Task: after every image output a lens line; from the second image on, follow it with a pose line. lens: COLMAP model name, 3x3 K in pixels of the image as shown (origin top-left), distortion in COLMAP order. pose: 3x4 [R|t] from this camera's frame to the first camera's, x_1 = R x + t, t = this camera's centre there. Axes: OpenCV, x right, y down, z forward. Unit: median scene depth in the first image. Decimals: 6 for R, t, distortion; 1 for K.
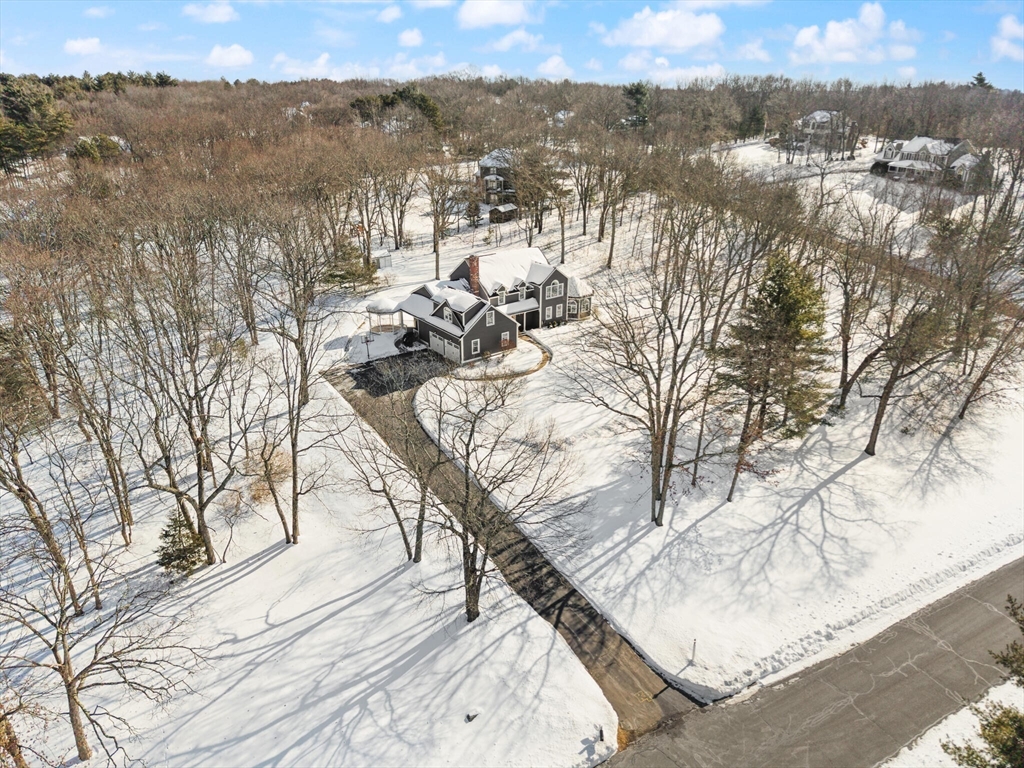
lens RADIAL K [[679.6, 0, 512.0], [0, 679.6, 384.0], [0, 0, 1]] dist [0.058867, -0.058635]
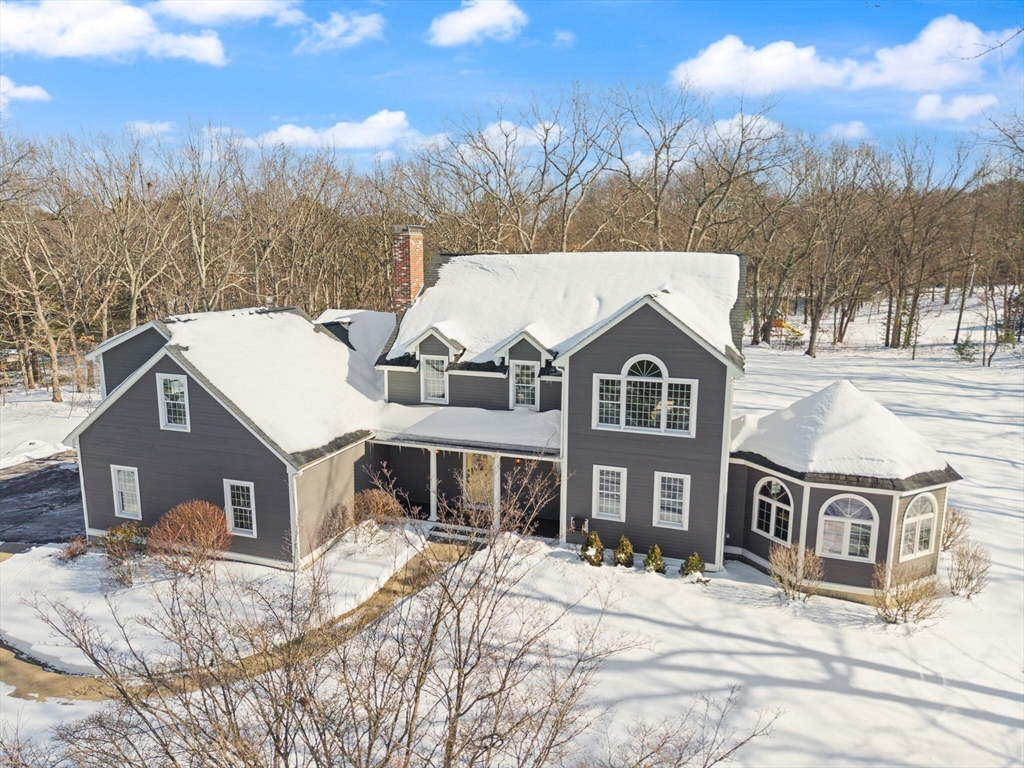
lens RADIAL K [[679.6, 0, 512.0], [0, 679.6, 384.0], [0, 0, 1]] dist [0.058867, -0.058635]
pose [[0.561952, 0.149089, -0.813623, 0.223469], [-0.336000, 0.939960, -0.059829, -0.117660], [0.755853, 0.306998, 0.578306, 0.856322]]
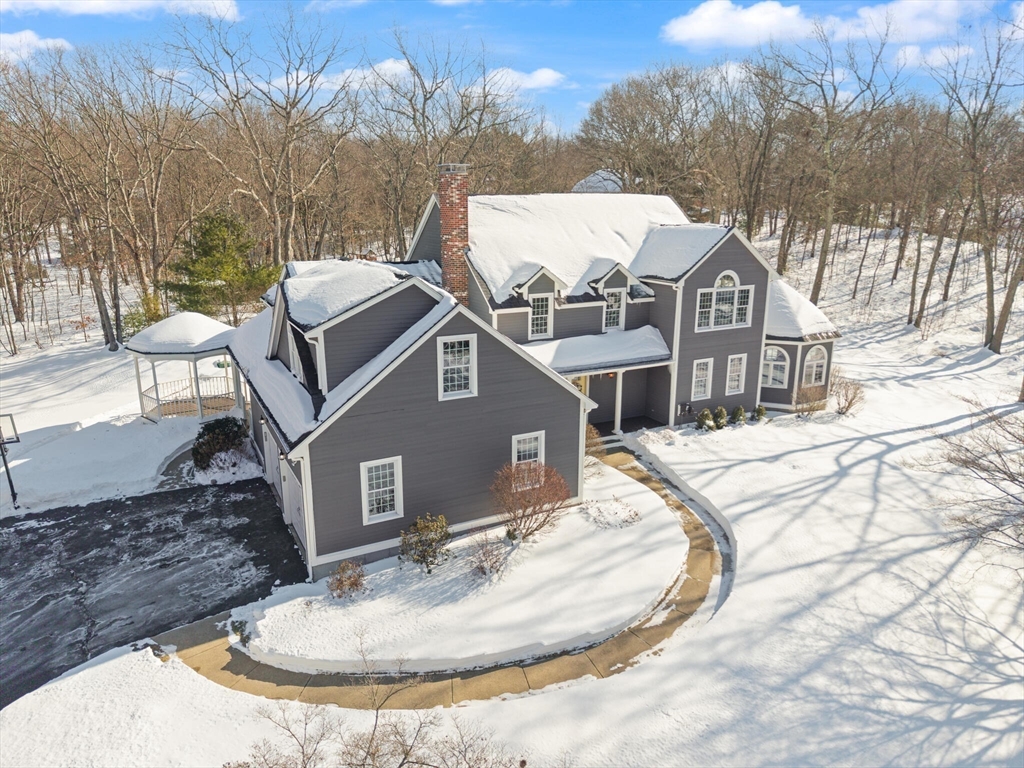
lens RADIAL K [[679.6, 0, 512.0], [0, 679.6, 384.0], [0, 0, 1]] dist [0.058867, -0.058635]
pose [[0.986311, 0.039379, -0.160123, 0.020052], [-0.063671, 0.986703, -0.149540, -0.053033], [0.152105, 0.157689, 0.975704, 0.711288]]
